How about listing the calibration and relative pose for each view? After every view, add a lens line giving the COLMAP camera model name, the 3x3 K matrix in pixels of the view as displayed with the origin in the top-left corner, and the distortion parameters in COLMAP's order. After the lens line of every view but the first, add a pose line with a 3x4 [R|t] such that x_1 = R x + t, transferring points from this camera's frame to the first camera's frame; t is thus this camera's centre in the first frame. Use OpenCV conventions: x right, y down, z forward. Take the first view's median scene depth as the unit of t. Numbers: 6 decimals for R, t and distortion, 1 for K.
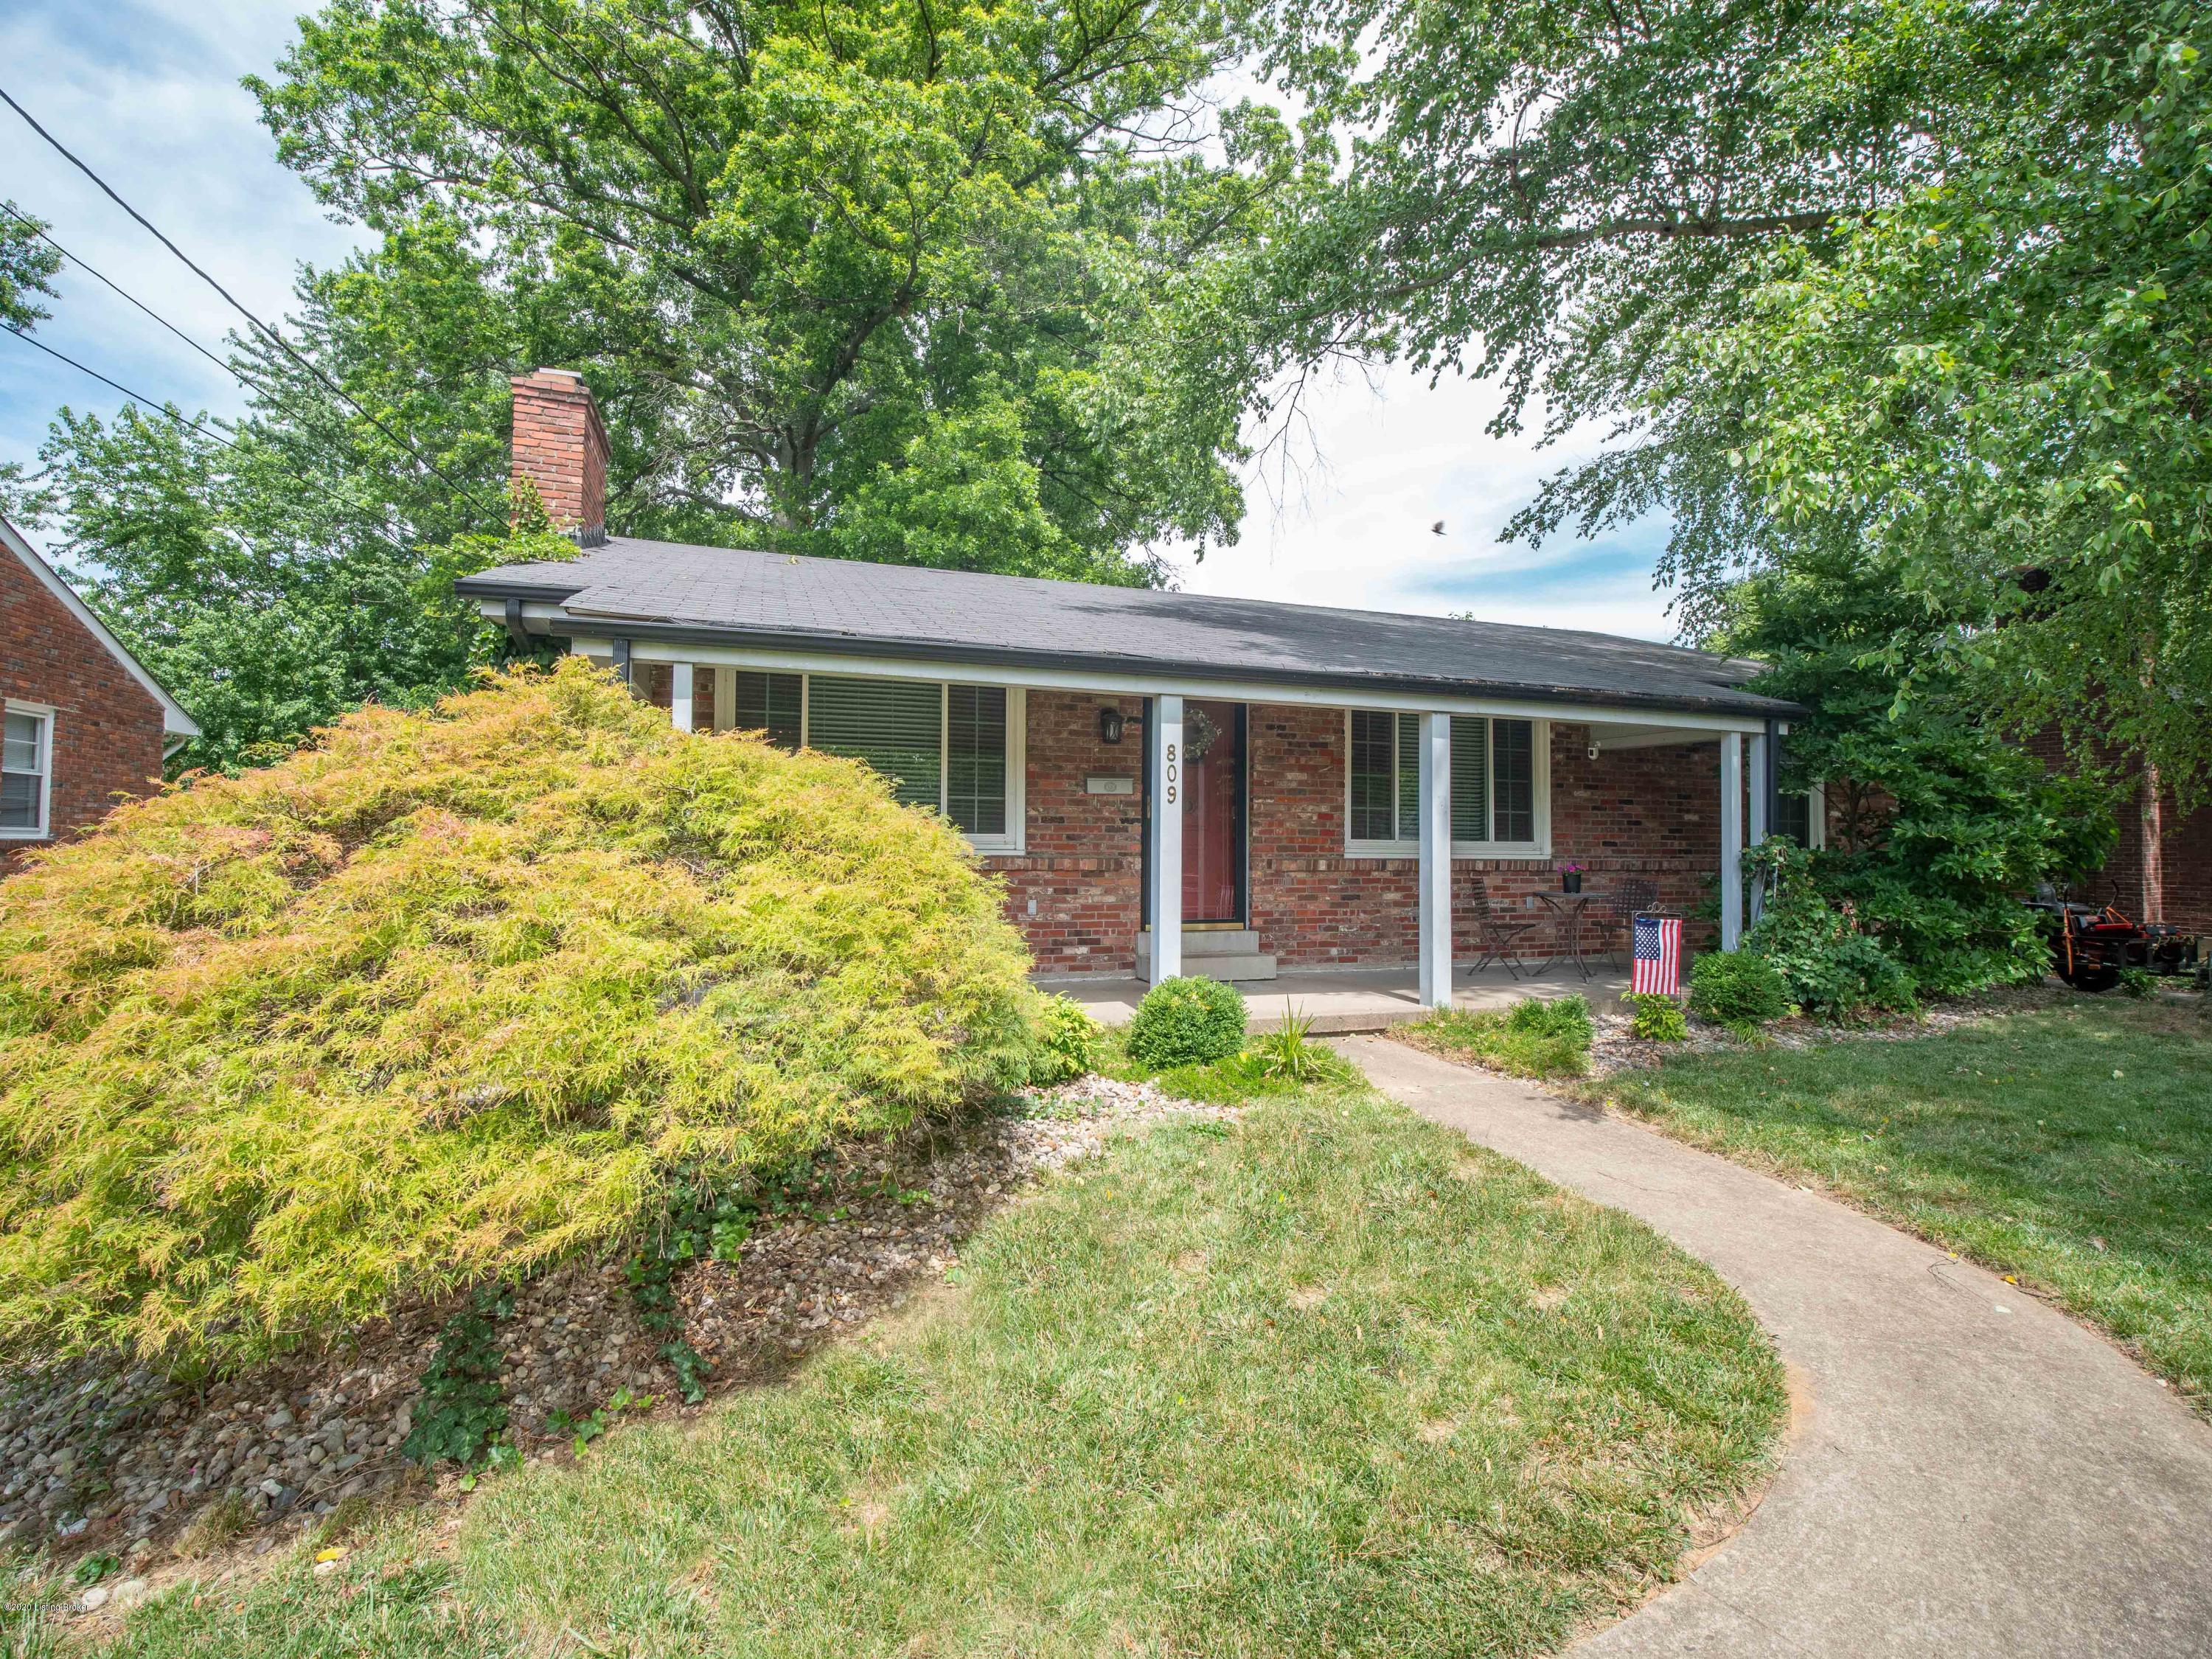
lens RADIAL K [[969.0, 0, 1102.1], [0, 969.0, 825.7], [0, 0, 1]] dist [-0.016882, -0.000924]
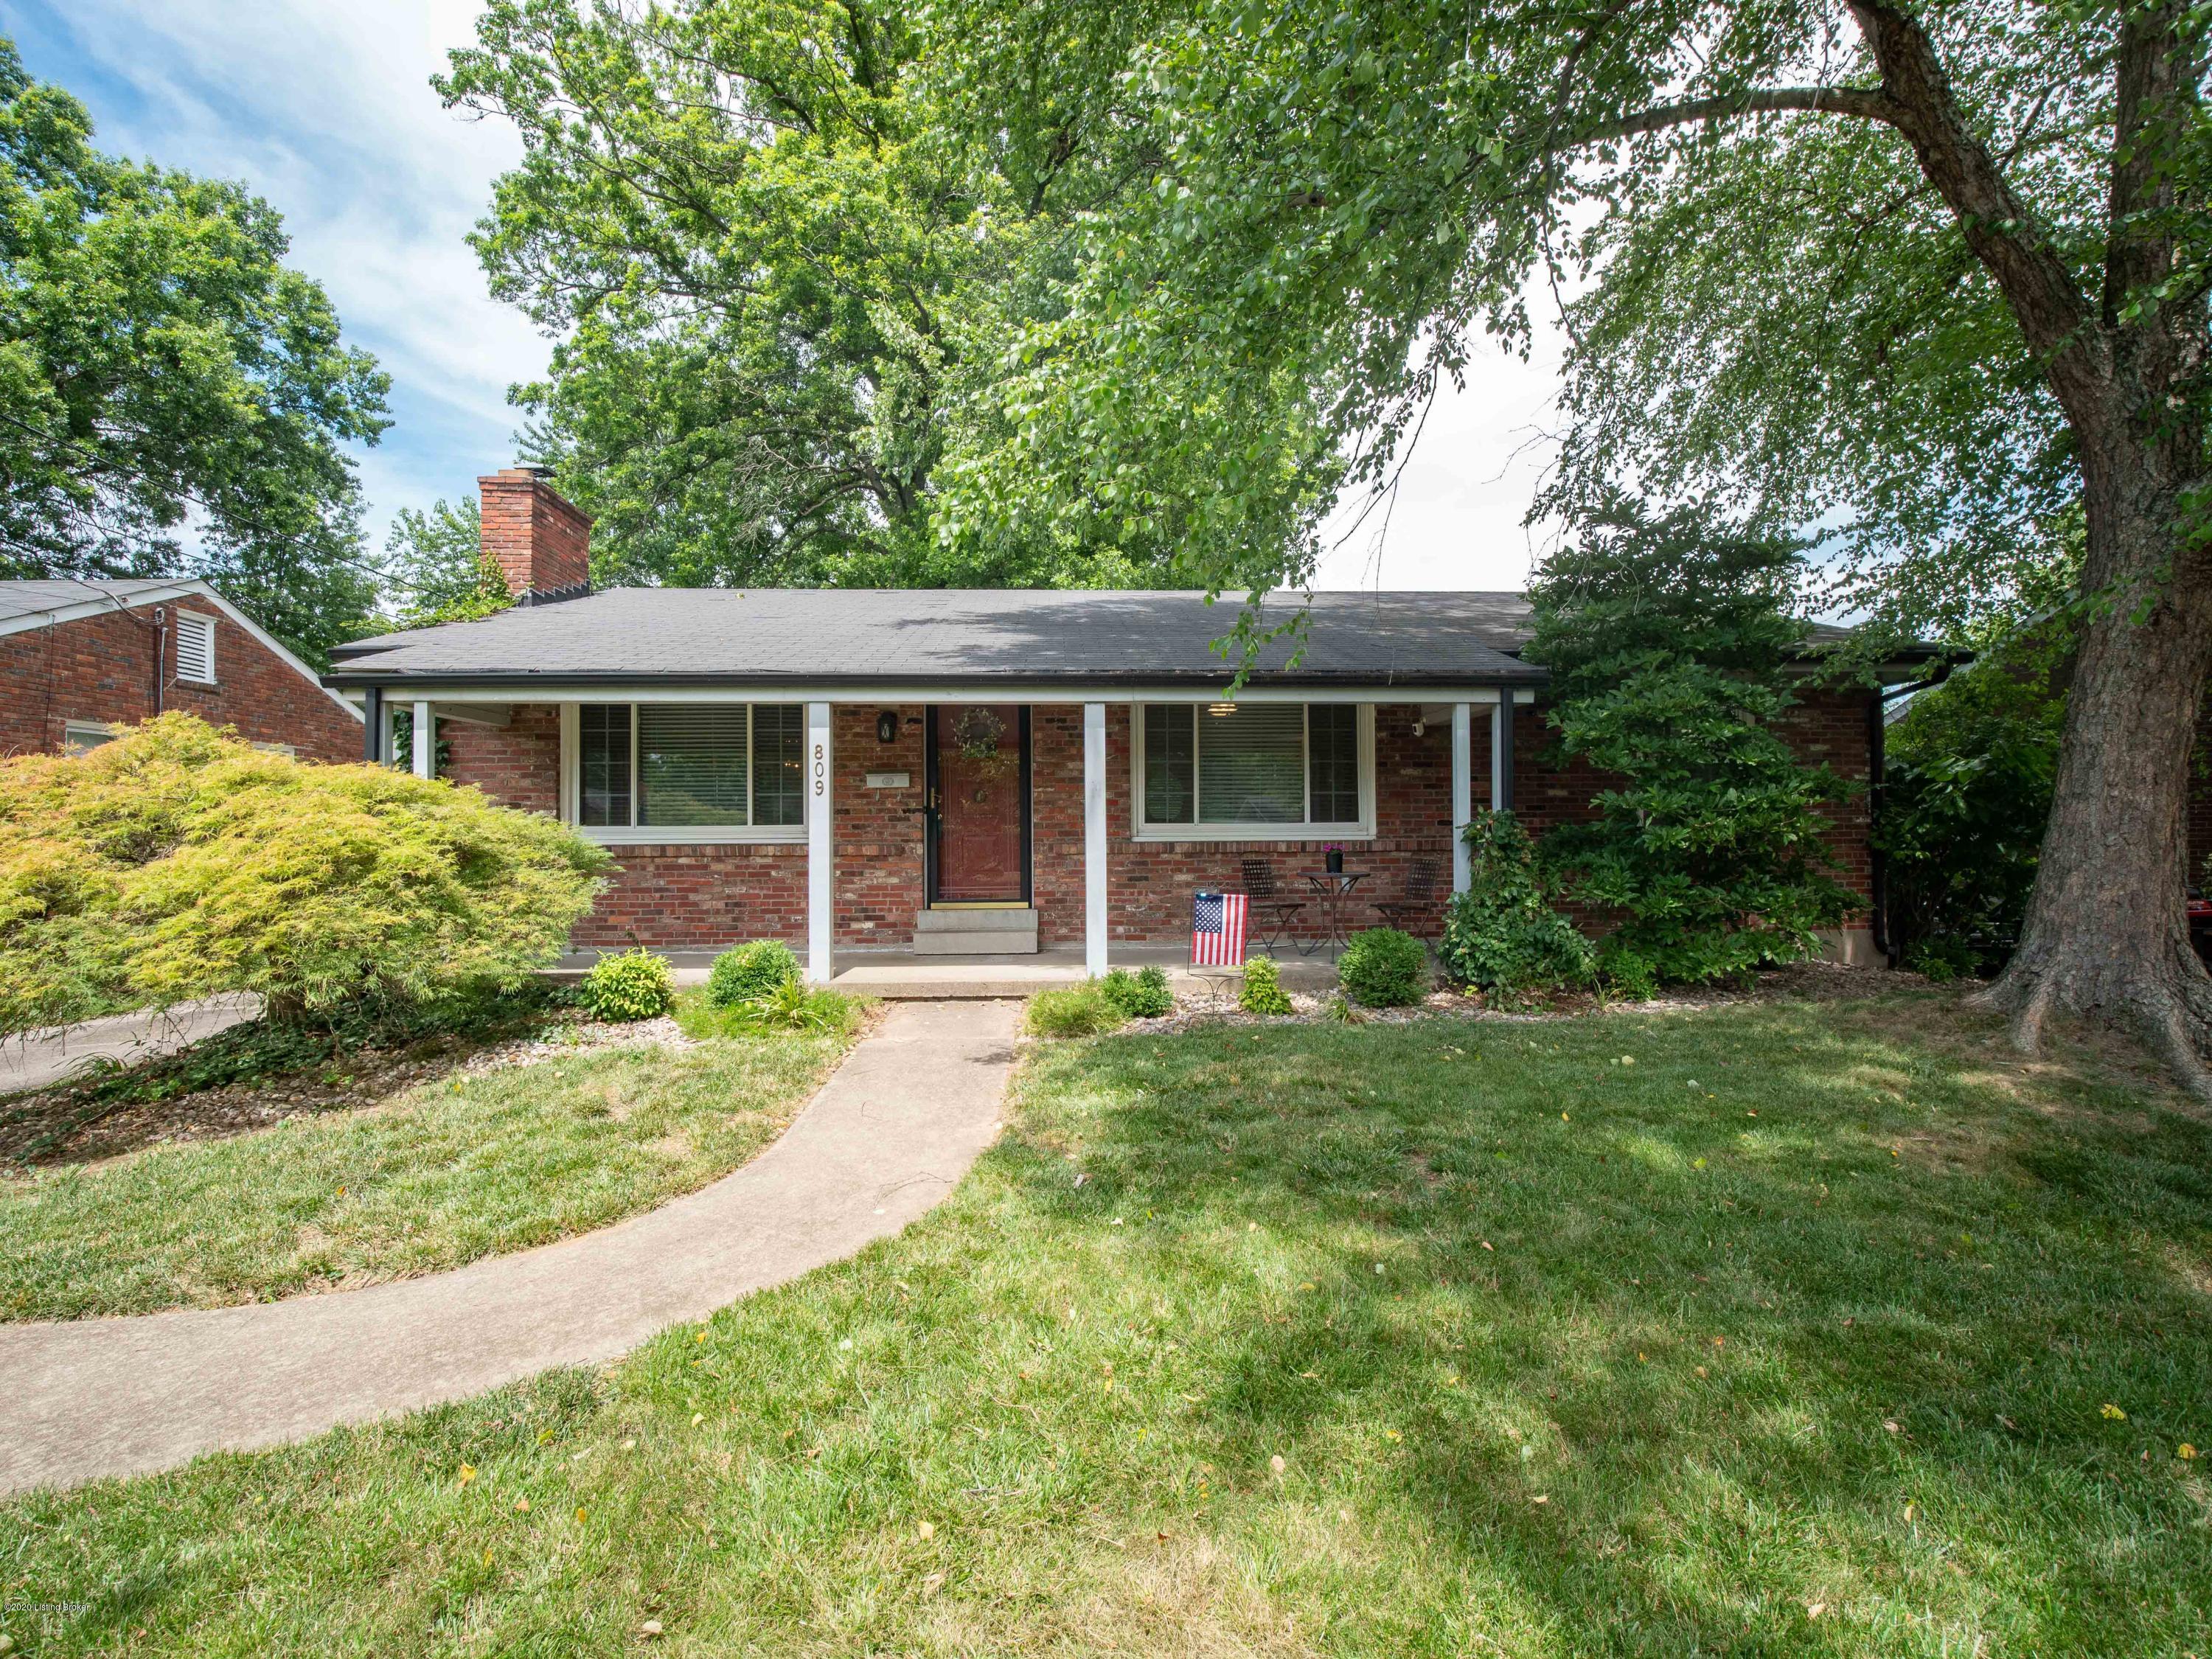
lens RADIAL K [[969.0, 0, 1121.2], [0, 969.0, 835.1], [0, 0, 1]] dist [-0.016882, -0.000924]
pose [[0.964407, -0.017216, -0.263861, 0.332647], [0.021797, 0.999658, 0.014443, 0.007119], [0.263522, -0.019680, 0.964453, -0.012369]]
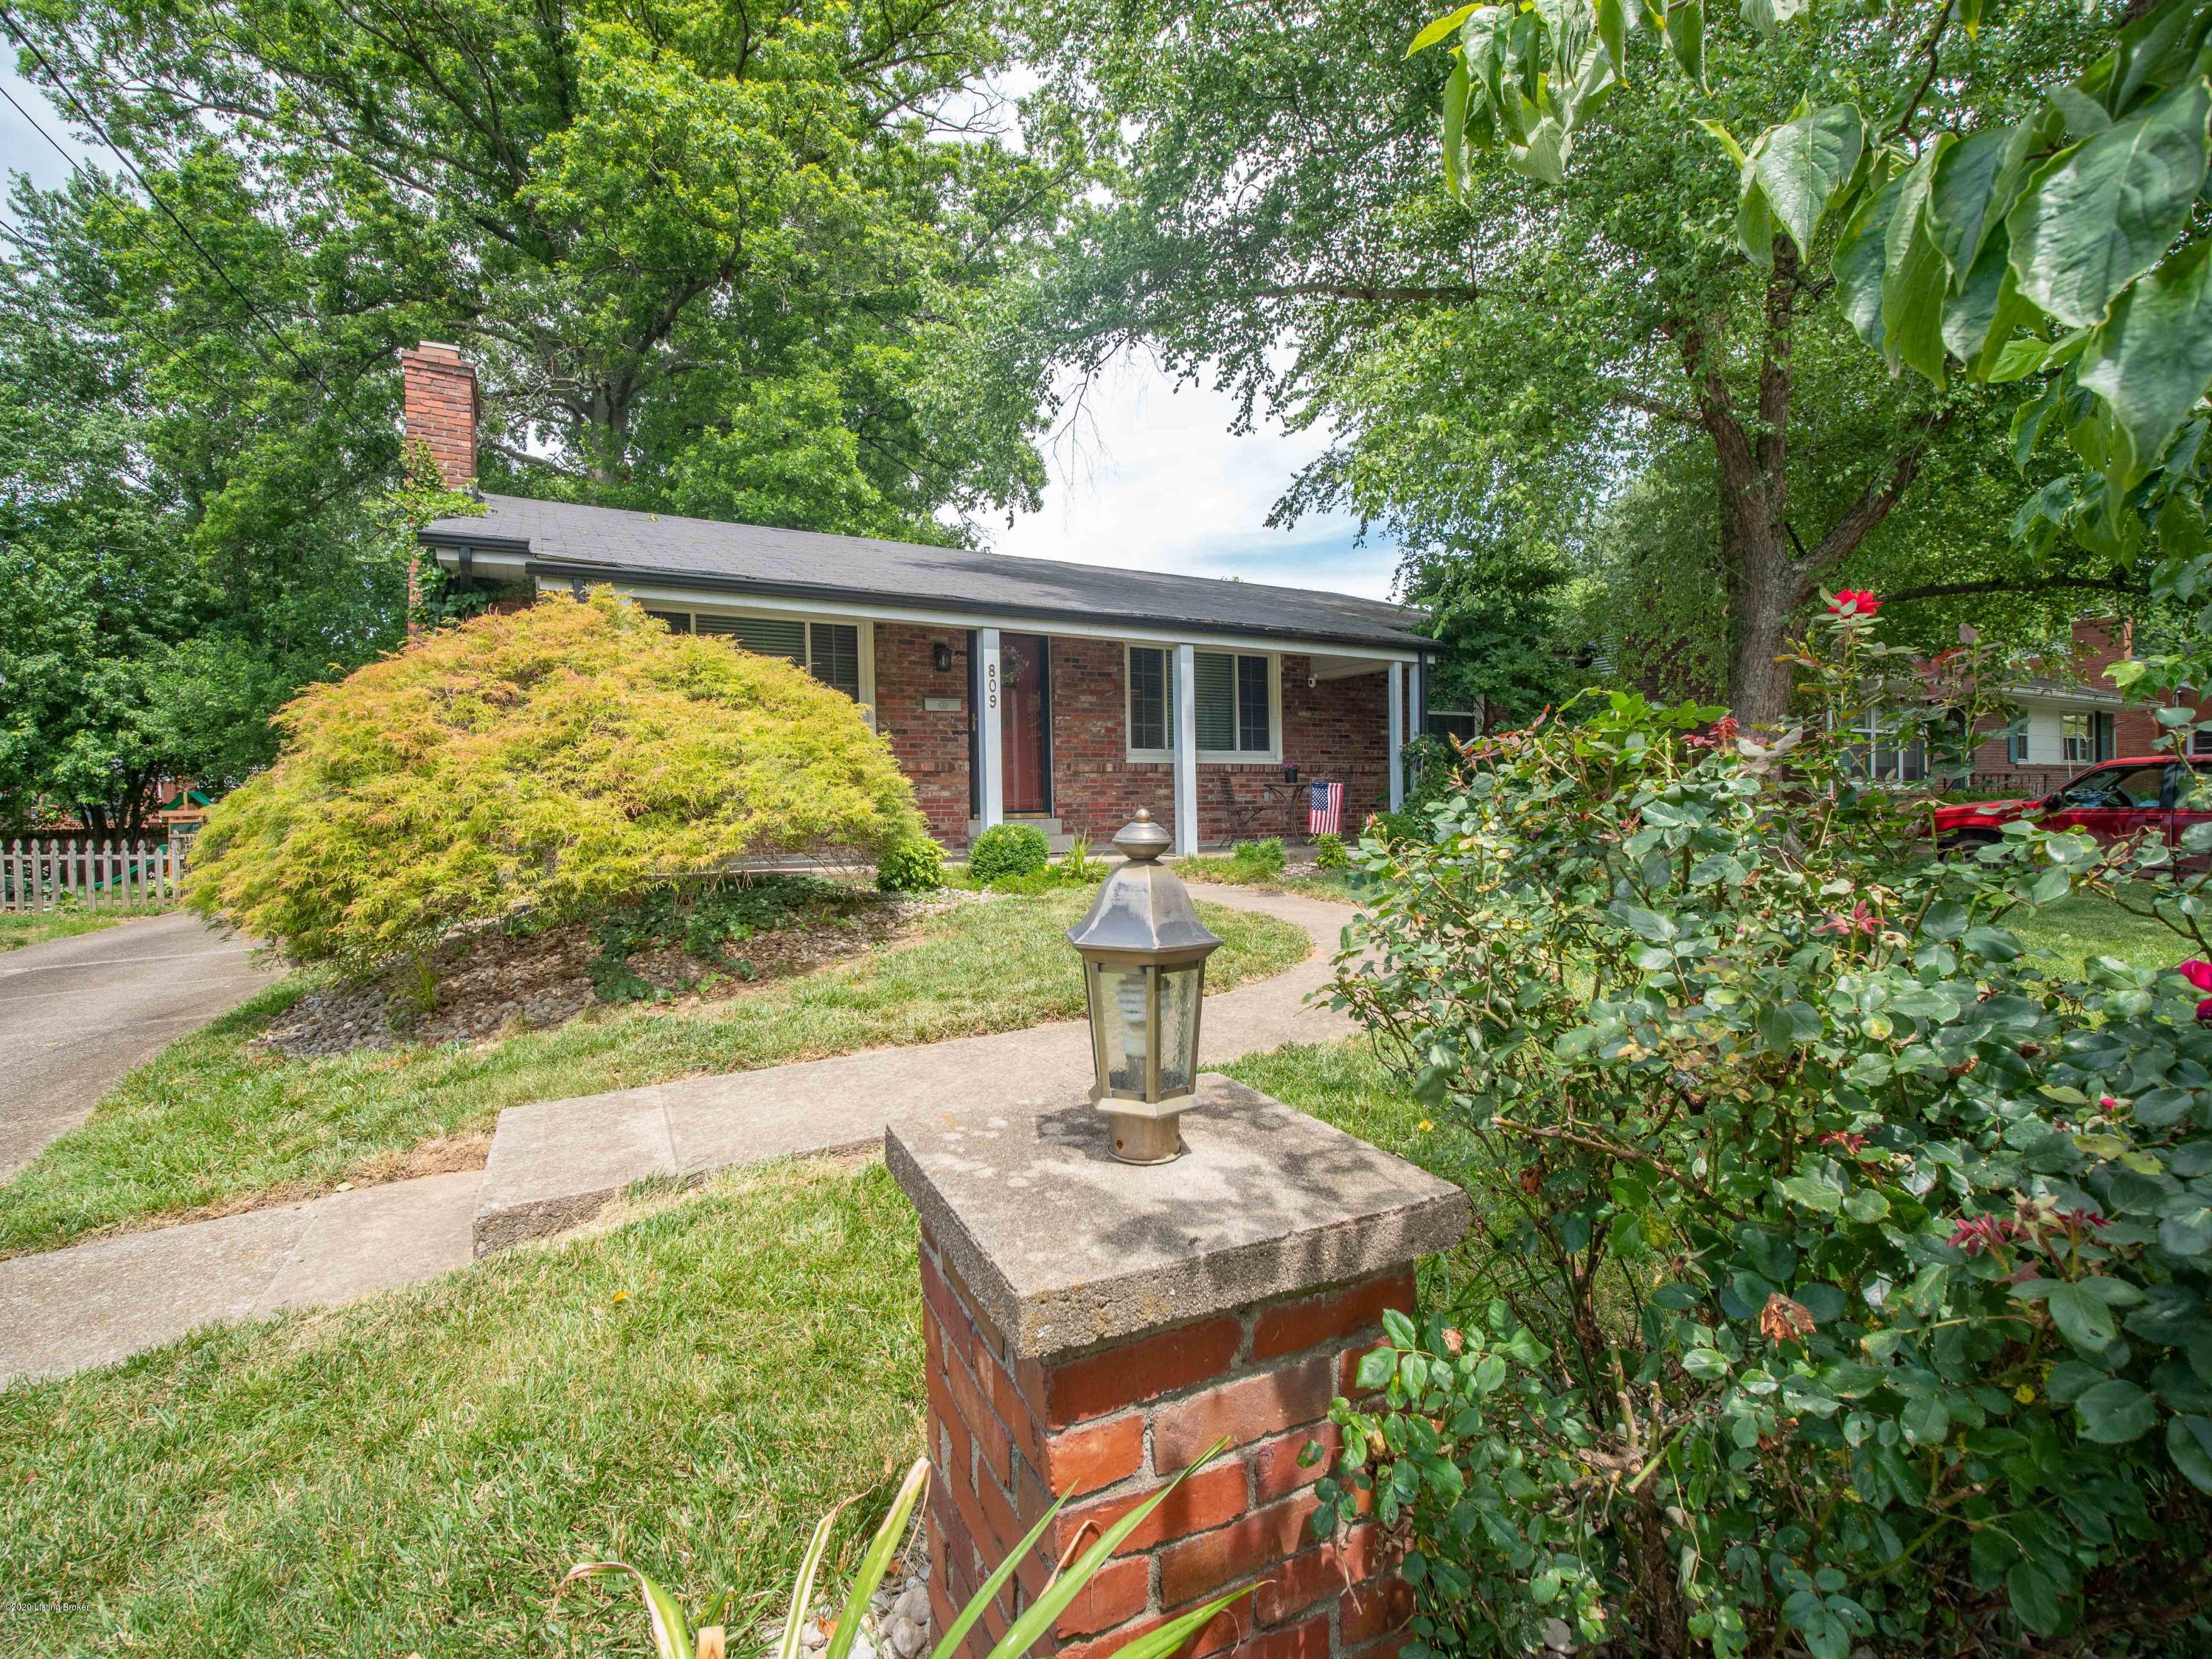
lens RADIAL K [[969.0, 0, 1093.2], [0, 969.0, 827.9], [0, 0, 1]] dist [-0.016882, -0.000924]
pose [[0.983310, -0.030683, 0.179334, -0.017985], [0.023770, 0.998894, 0.040573, 0.043321], [-0.180381, -0.035633, 0.982951, -0.172601]]
